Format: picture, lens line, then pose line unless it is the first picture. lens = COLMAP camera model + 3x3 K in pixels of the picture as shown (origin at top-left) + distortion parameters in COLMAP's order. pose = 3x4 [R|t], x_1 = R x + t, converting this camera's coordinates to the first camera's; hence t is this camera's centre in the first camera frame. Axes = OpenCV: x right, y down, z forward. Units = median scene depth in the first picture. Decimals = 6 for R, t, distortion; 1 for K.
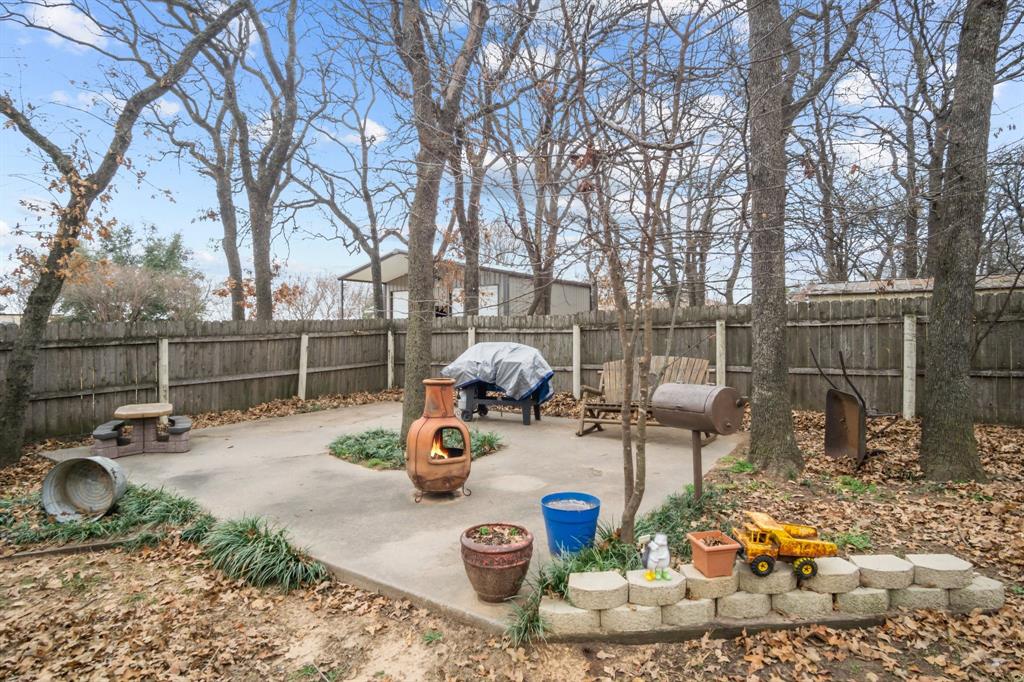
lens RADIAL K [[547.9, 0, 508.8], [0, 547.9, 325.4], [0, 0, 1]] dist [-0.023577, 0.002588]
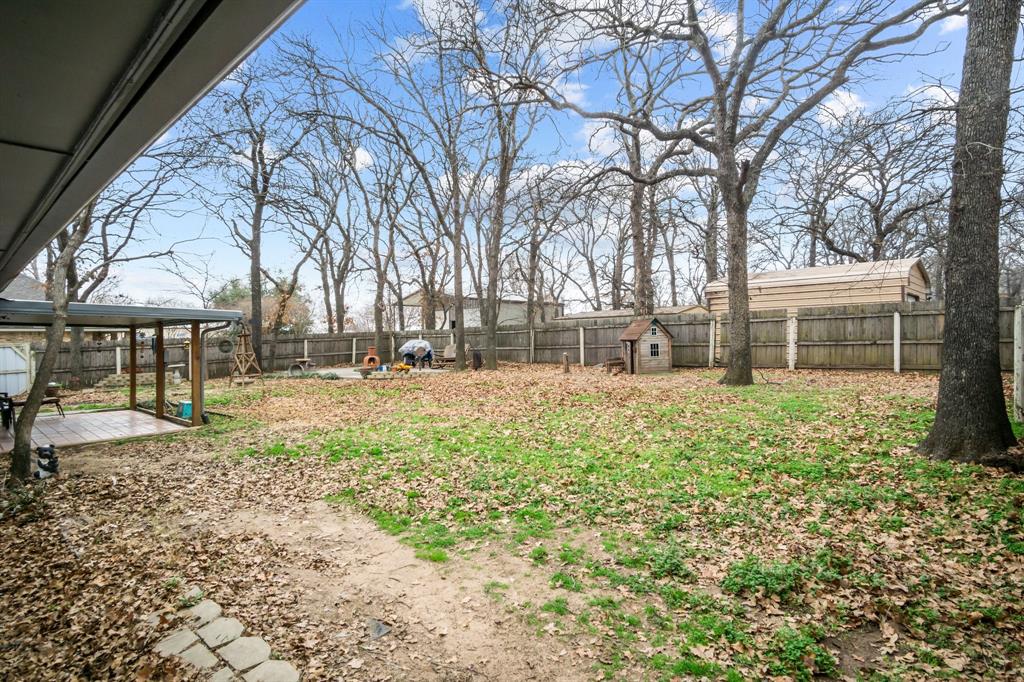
lens RADIAL K [[547.9, 0, 508.8], [0, 547.9, 325.4], [0, 0, 1]] dist [-0.023577, 0.002588]
pose [[0.987583, -0.013462, -0.156522, 0.673607], [0.011893, 0.999869, -0.010953, -0.005303], [0.156649, 0.008955, 0.987614, -1.287440]]
